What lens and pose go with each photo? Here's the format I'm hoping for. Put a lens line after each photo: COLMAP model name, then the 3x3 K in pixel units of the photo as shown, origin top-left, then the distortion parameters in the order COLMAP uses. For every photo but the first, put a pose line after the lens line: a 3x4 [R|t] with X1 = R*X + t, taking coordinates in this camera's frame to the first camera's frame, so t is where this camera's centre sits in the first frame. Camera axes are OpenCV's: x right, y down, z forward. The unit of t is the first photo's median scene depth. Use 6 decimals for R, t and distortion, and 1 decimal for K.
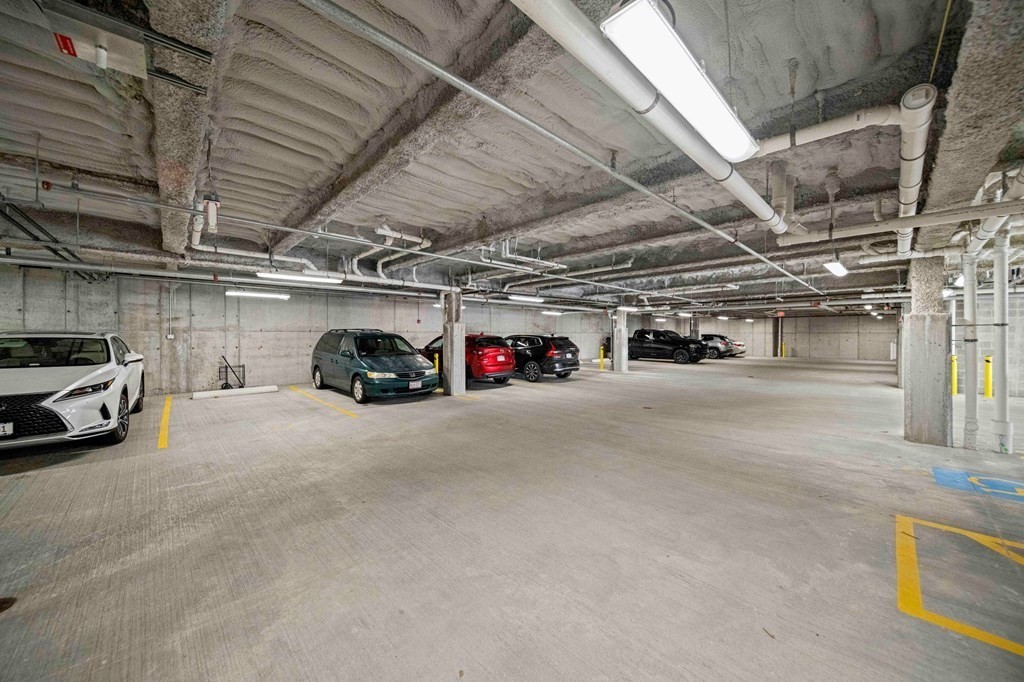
lens RADIAL K [[365.3, 0, 513.3], [0, 365.3, 329.6], [0, 0, 1]] dist [-0.000800, -0.000189]
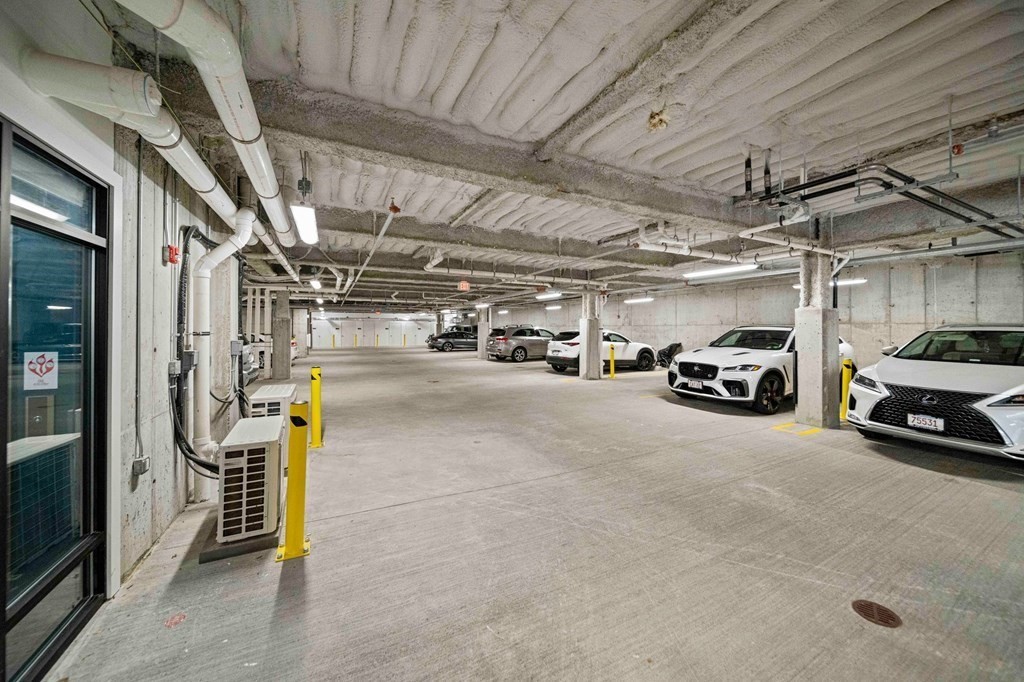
lens RADIAL K [[365.3, 0, 513.3], [0, 365.3, 329.6], [0, 0, 1]] dist [-0.000800, -0.000189]
pose [[-0.286947, 0.004205, -0.957937, -0.112706], [0.010747, 0.999942, 0.001170, 0.006233], [0.957886, -0.009959, -0.286976, 0.163919]]
